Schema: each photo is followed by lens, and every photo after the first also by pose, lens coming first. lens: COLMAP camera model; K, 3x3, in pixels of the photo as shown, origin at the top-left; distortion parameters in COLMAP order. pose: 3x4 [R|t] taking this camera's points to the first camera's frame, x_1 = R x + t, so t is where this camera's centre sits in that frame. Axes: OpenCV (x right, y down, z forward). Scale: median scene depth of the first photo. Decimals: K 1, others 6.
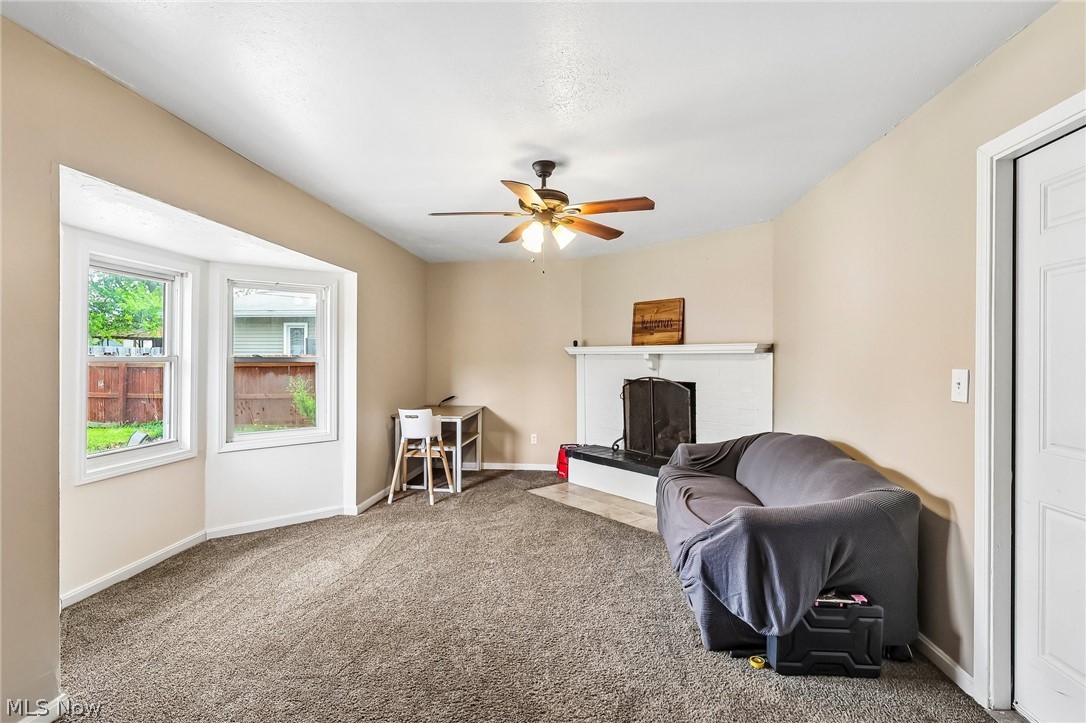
lens RADIAL K [[517.5, 0, 545.1], [0, 517.5, 361.3], [0, 0, 1]] dist [-0.002186, 0.001703]
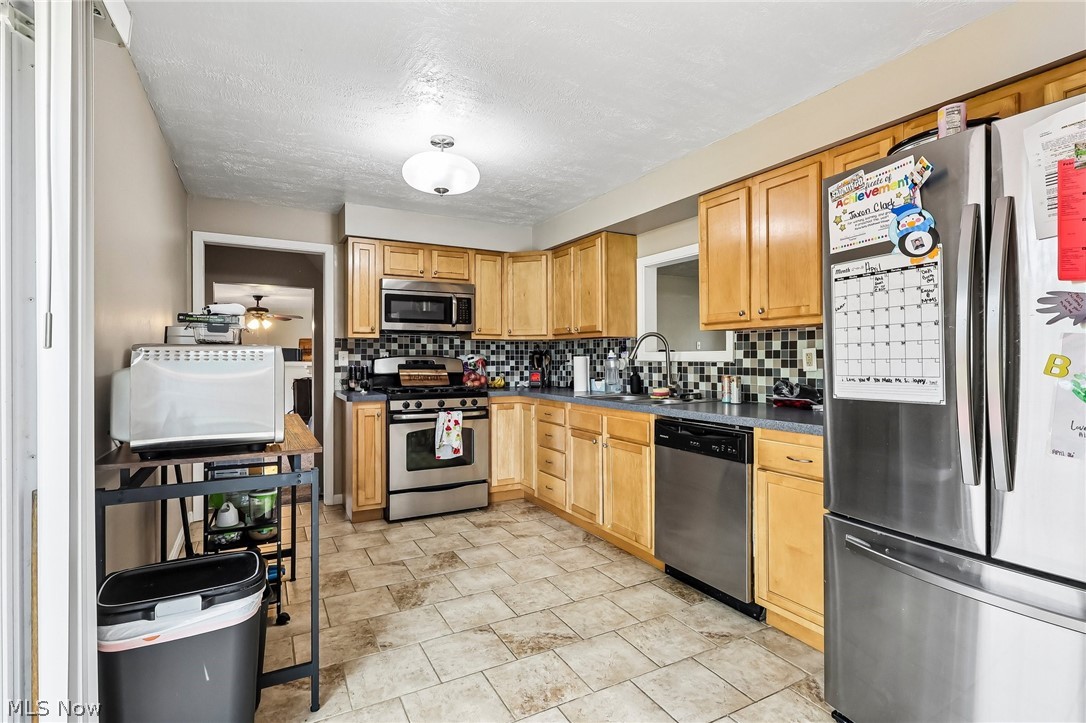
lens RADIAL K [[517.5, 0, 539.1], [0, 517.5, 358.8], [0, 0, 1]] dist [-0.002186, 0.001703]
pose [[0.831541, -0.005040, 0.555440, -0.159512], [0.001962, 0.999979, 0.006137, -0.048937], [-0.555460, -0.004013, 0.831534, -1.133814]]
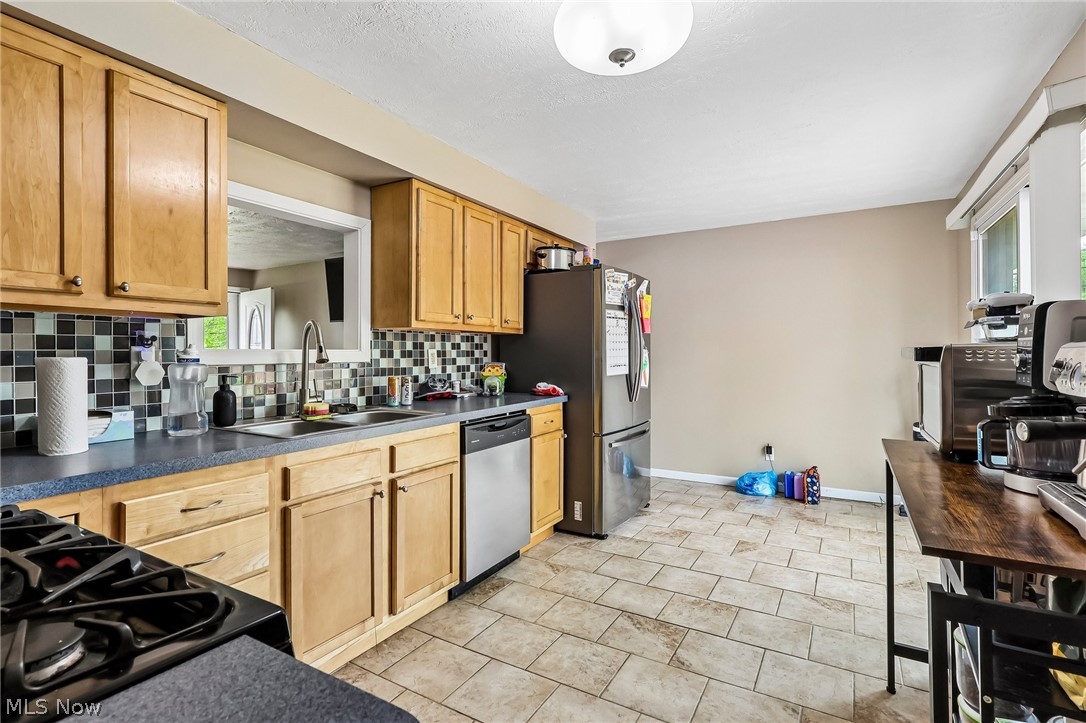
lens RADIAL K [[517.5, 0, 544.7], [0, 517.5, 353.8], [0, 0, 1]] dist [-0.002186, 0.001703]
pose [[-0.905285, 0.002904, 0.424795, -0.032494], [0.001911, 0.999994, -0.002762, -0.048144], [-0.424800, -0.001688, -0.905286, -0.360914]]
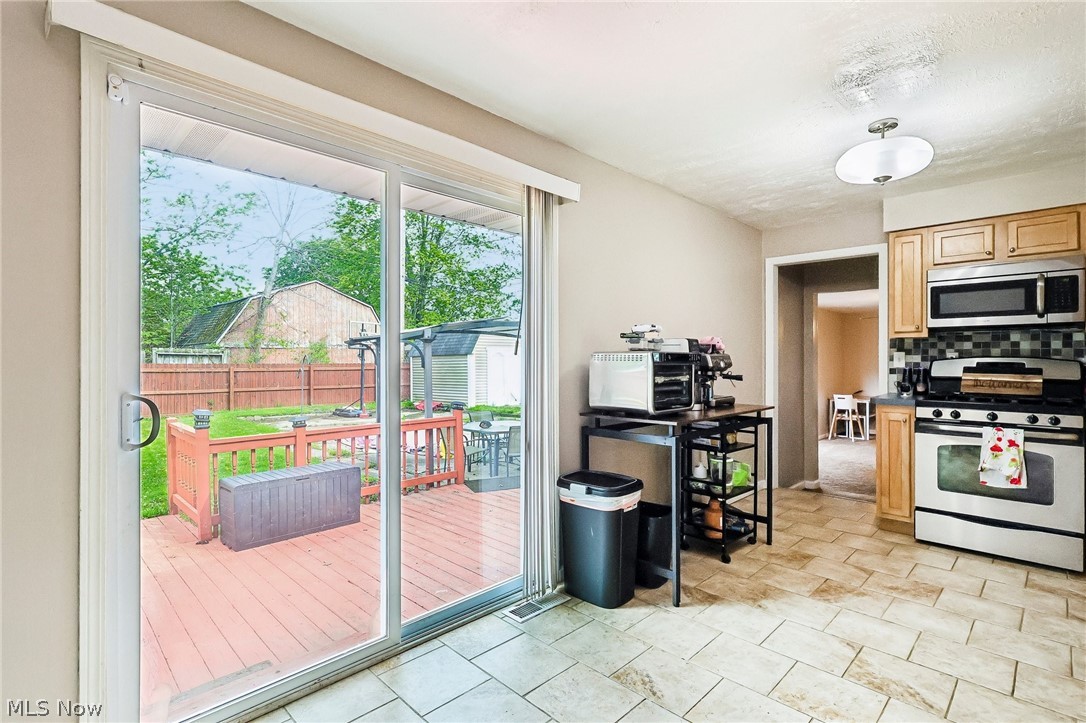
lens RADIAL K [[517.5, 0, 541.3], [0, 517.5, 360.3], [0, 0, 1]] dist [-0.002186, 0.001703]
pose [[0.772603, -0.000639, -0.634890, 0.110974], [0.003449, 0.999989, 0.003190, -0.048495], [0.634881, -0.004654, 0.772596, -1.222000]]
